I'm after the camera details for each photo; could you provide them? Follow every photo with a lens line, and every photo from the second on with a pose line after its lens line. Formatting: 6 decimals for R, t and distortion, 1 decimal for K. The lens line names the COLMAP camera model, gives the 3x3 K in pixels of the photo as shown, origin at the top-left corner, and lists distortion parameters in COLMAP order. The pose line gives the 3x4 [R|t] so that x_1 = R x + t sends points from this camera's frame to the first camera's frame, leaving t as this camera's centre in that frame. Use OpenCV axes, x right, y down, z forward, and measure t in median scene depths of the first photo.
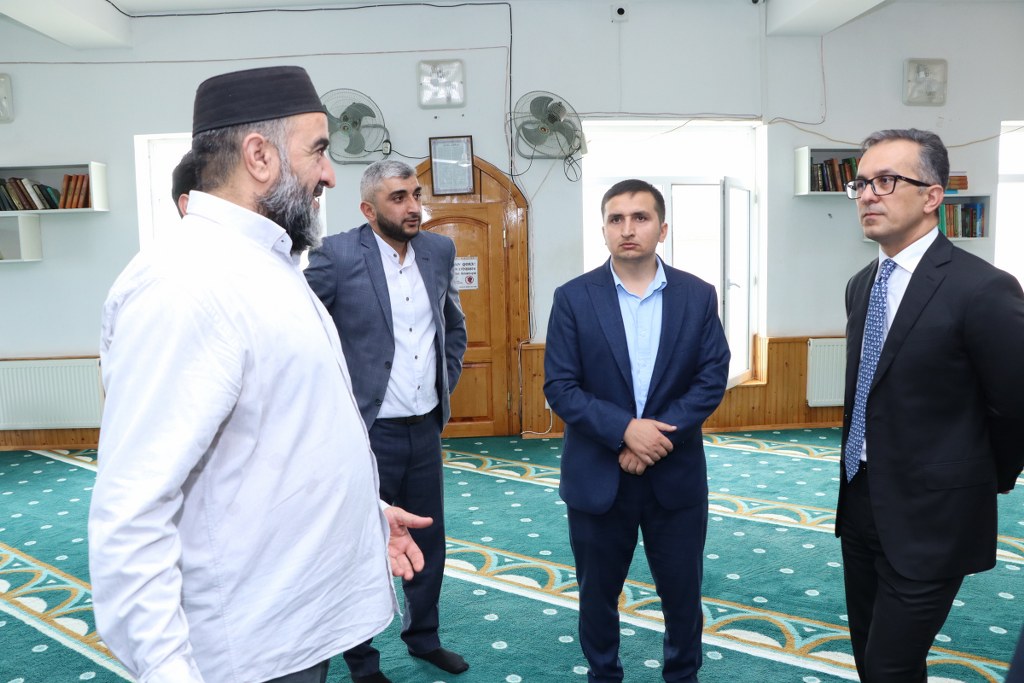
lens RADIAL K [[976.1, 0, 512.0], [0, 976.1, 341.5], [0, 0, 1]] dist [-0.018573, -0.006213]
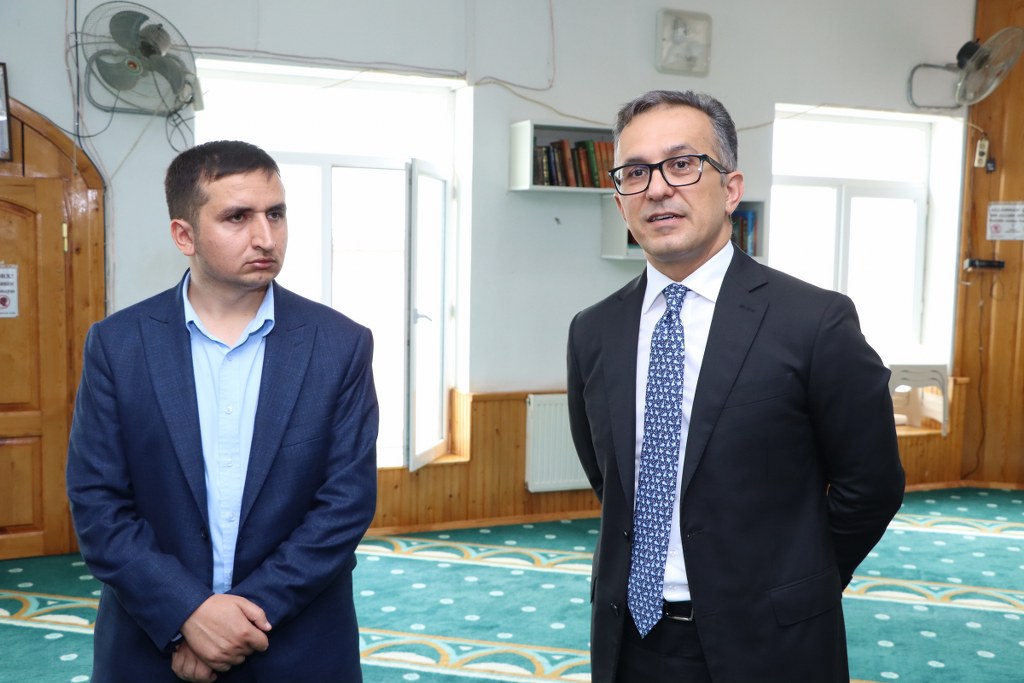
lens RADIAL K [[1148.7, 0, 512.0], [0, 1148.7, 341.5], [0, 0, 1]] dist [-0.010756, 0.074836]
pose [[0.937739, 0.007781, 0.347254, 0.005981], [0.005117, 0.999331, -0.036210, -0.011352], [-0.347304, 0.035732, 0.937072, 0.226522]]
